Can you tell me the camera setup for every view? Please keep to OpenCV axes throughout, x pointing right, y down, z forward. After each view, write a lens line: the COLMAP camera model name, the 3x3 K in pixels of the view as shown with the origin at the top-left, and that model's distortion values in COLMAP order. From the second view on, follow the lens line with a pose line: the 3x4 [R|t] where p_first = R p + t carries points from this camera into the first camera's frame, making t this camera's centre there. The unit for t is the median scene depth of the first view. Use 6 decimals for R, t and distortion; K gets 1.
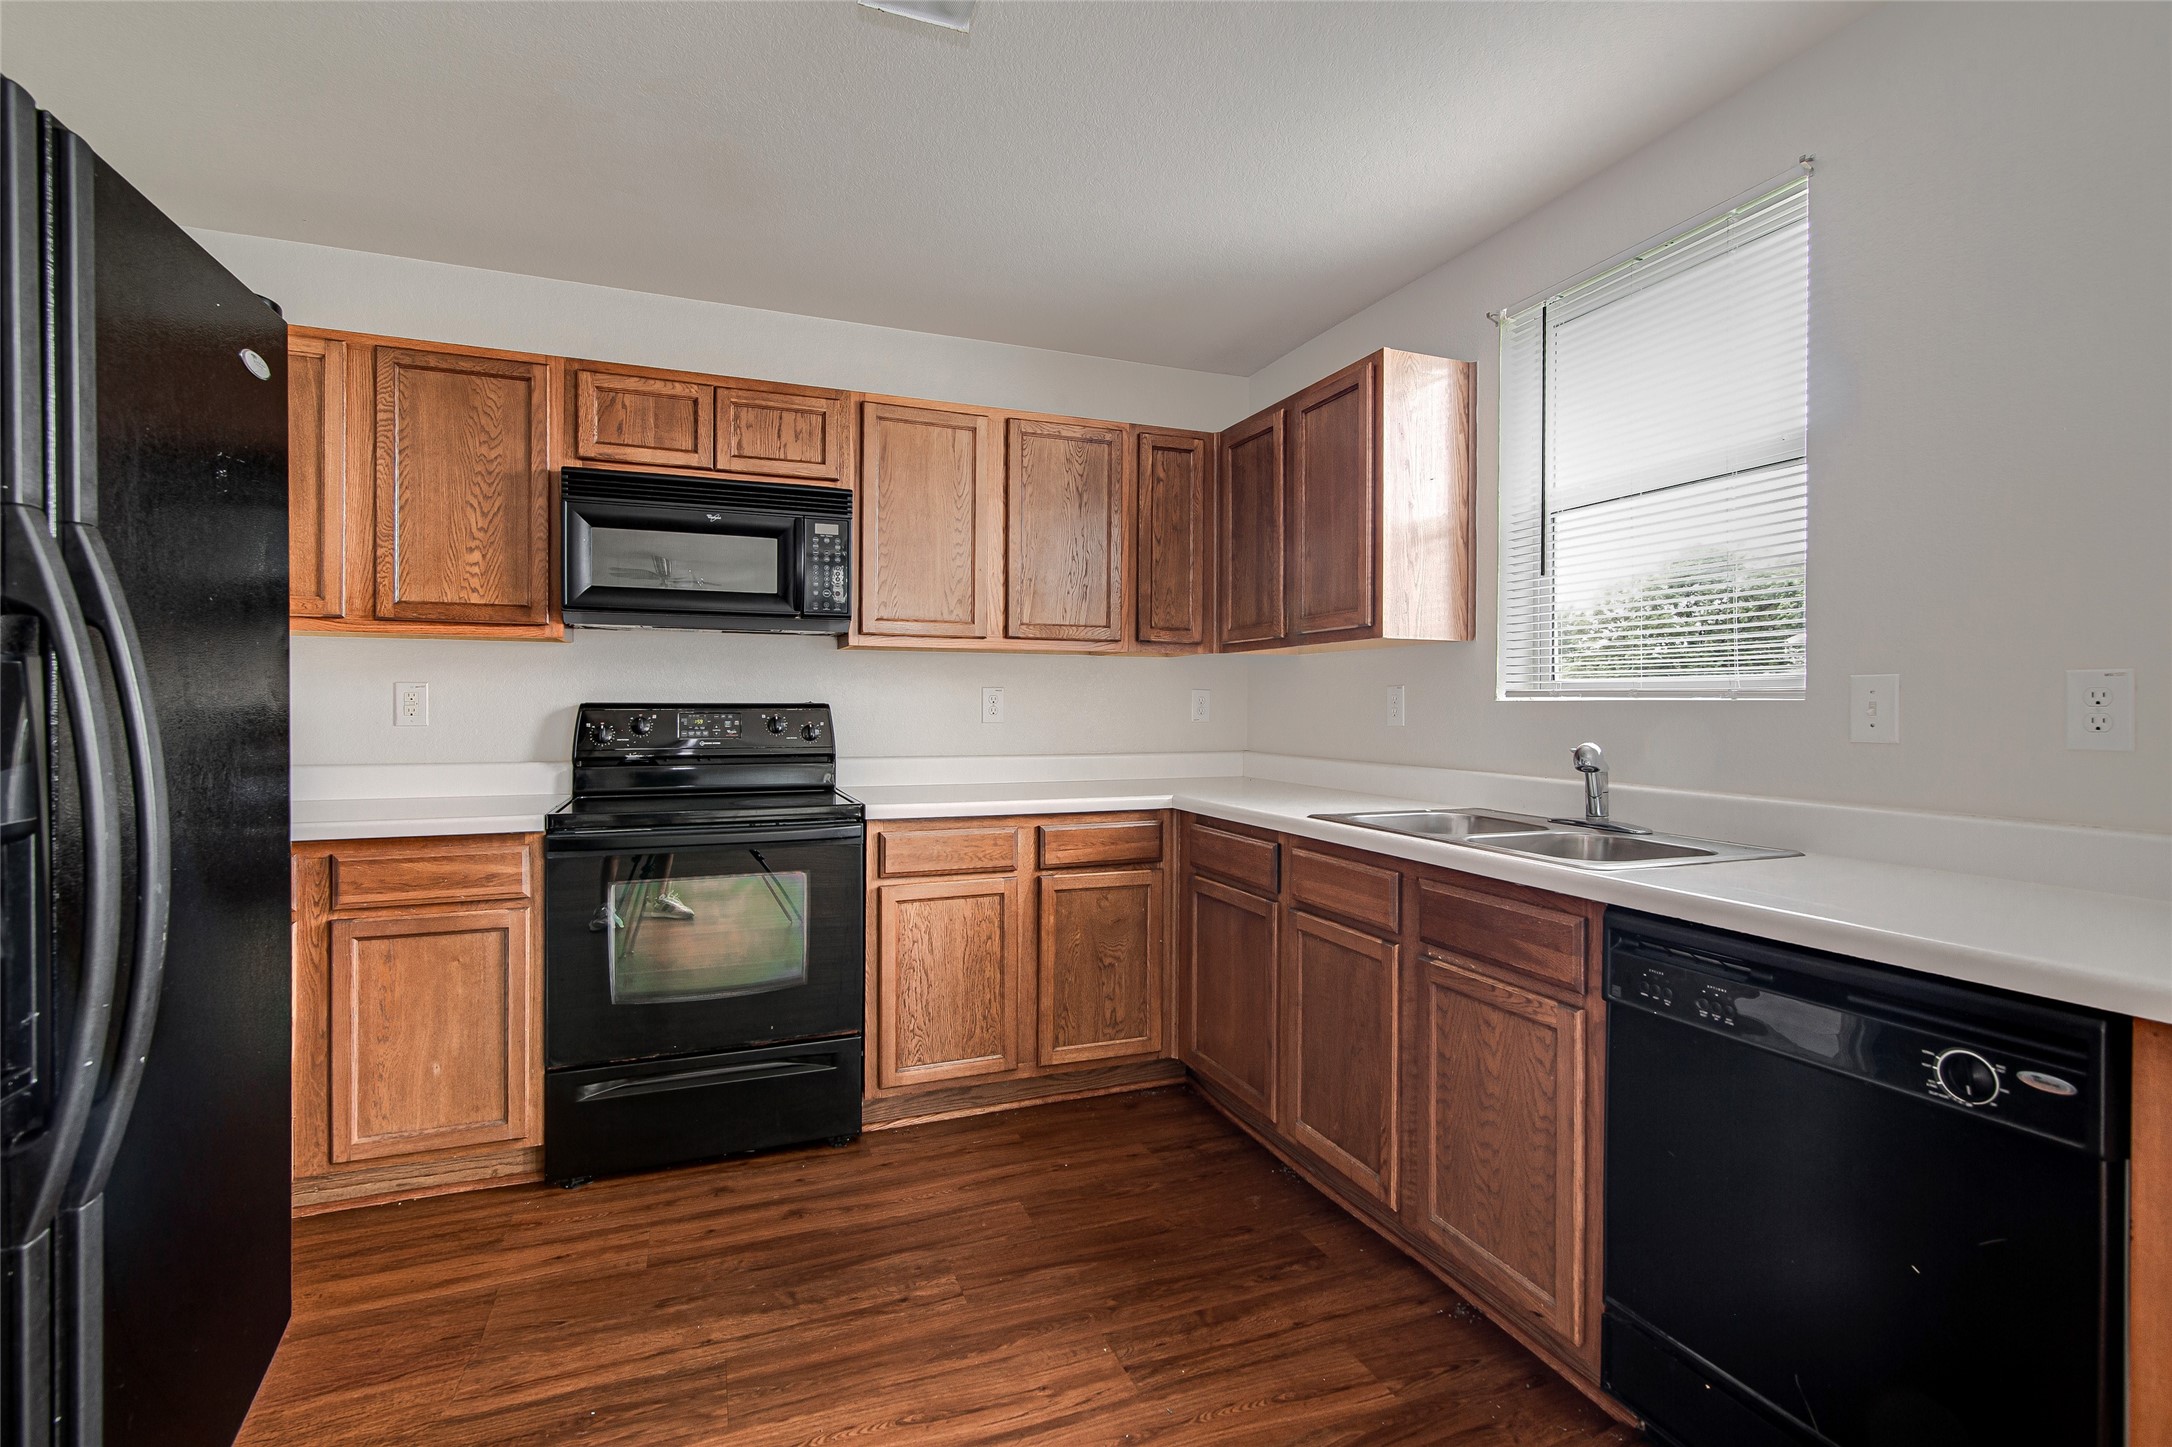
lens RADIAL K [[990.7, 0, 1088.4], [0, 990.7, 703.5], [0, 0, 1]] dist [-0.000286, 0.000086]
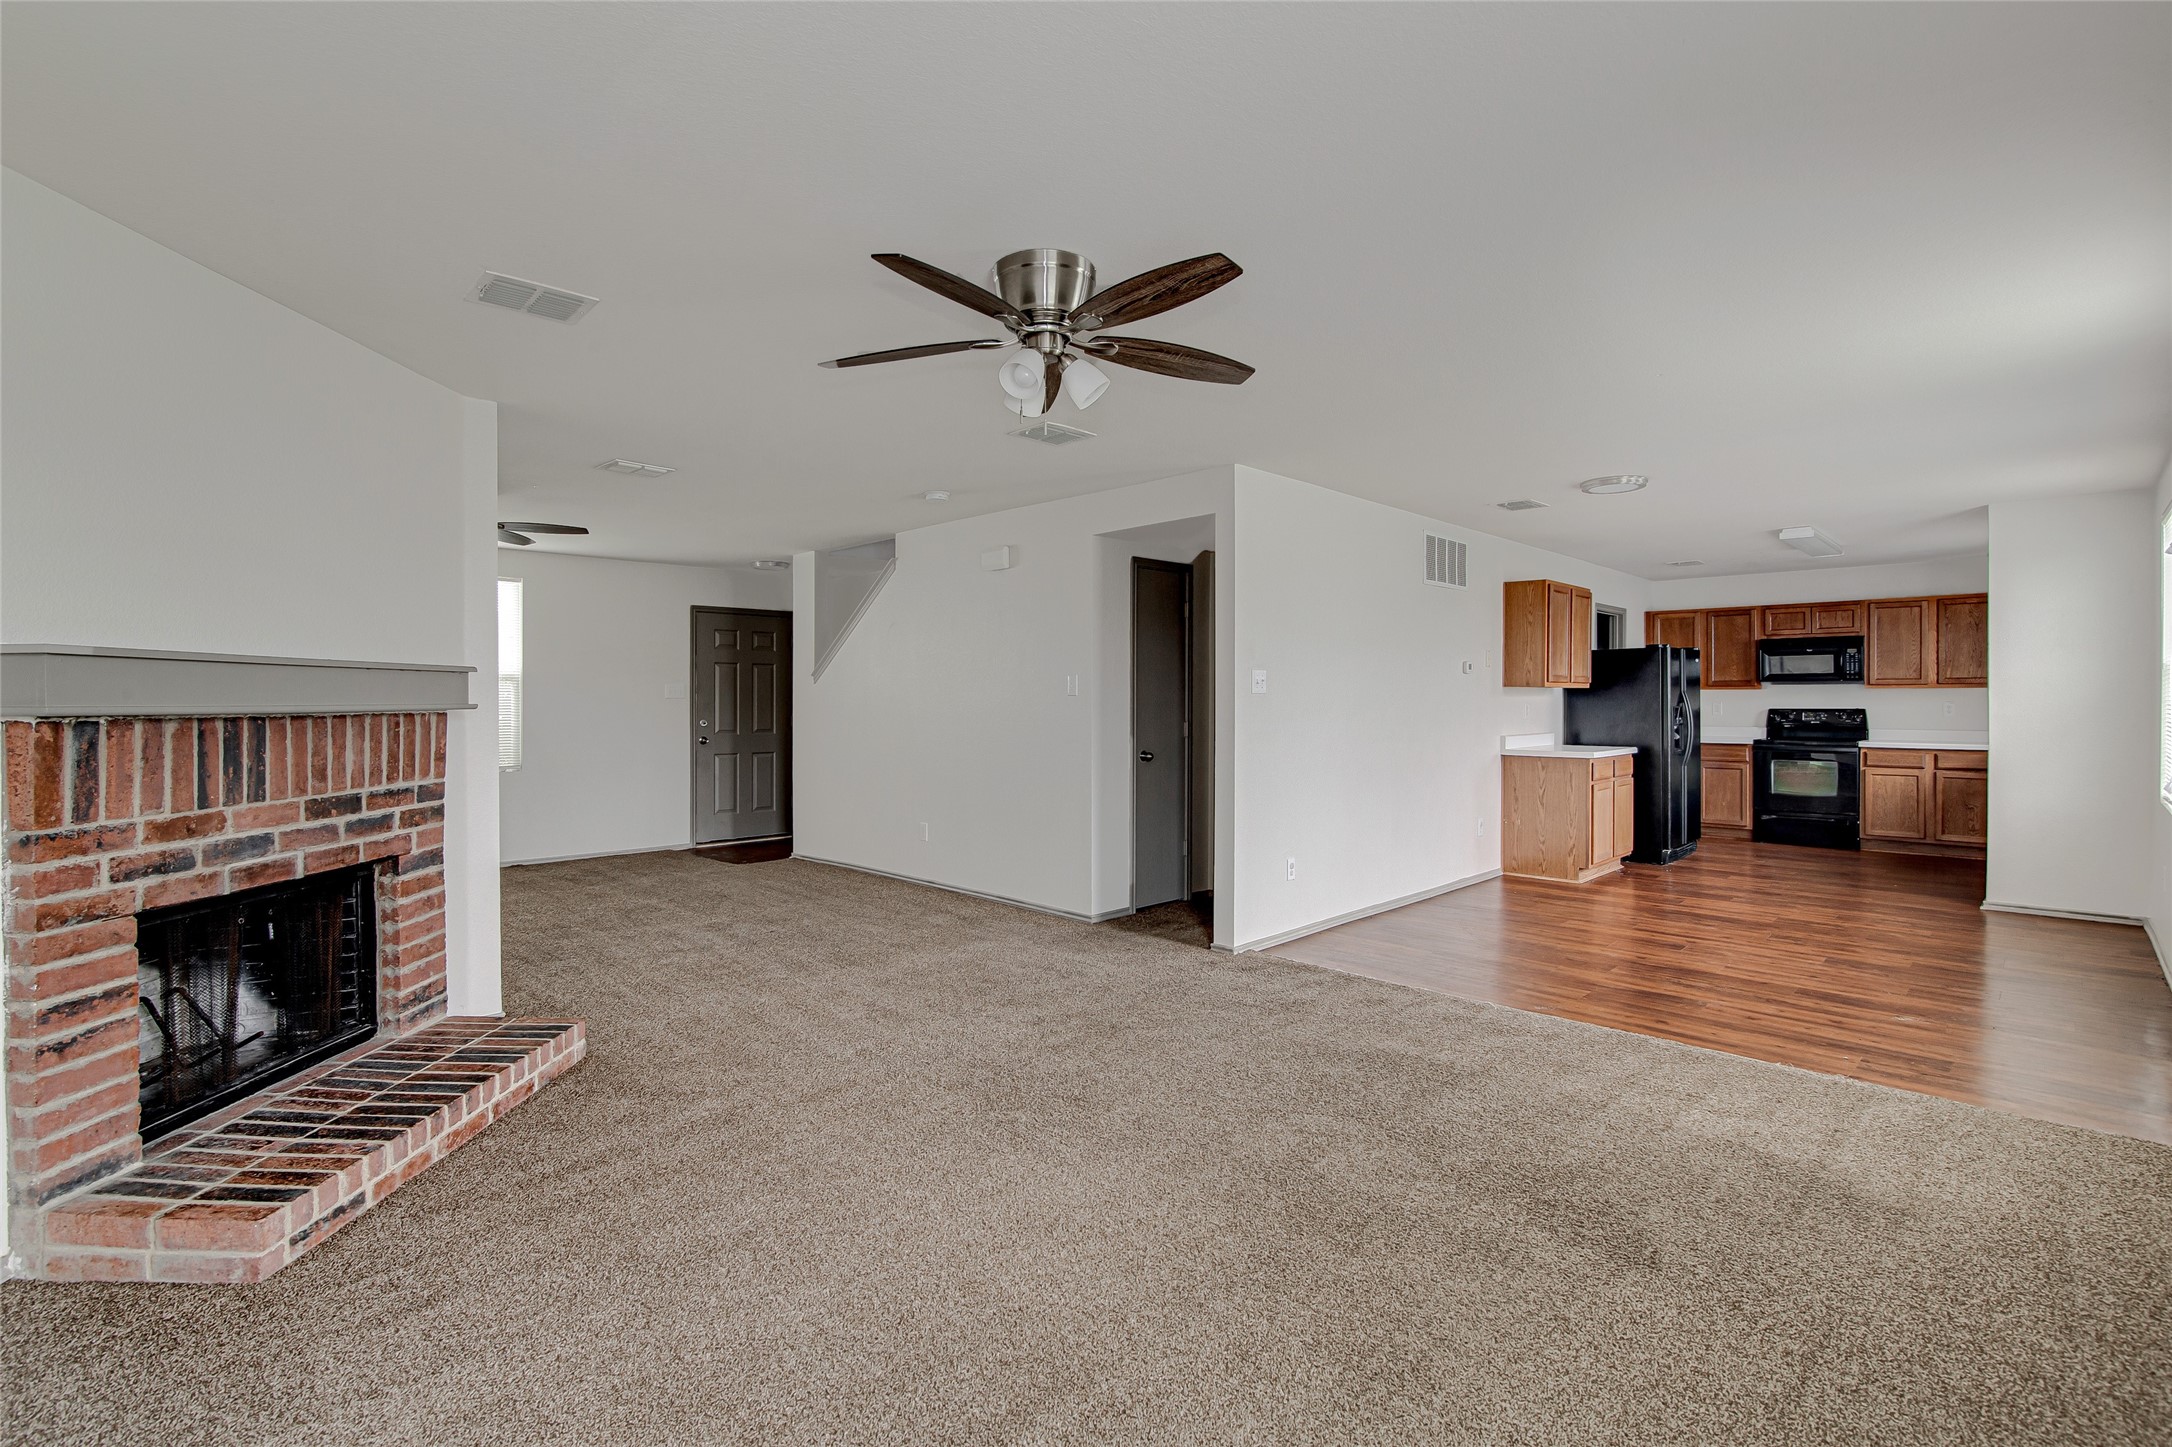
lens RADIAL K [[998.2, 0, 1083.2], [0, 998.2, 703.9], [0, 0, 1]] dist [-0.018842, 0.000554]
pose [[0.397280, -0.000336, -0.917697, 1.573061], [0.004522, 0.999989, 0.001592, -0.031575], [0.917686, -0.004783, 0.397277, -2.348039]]
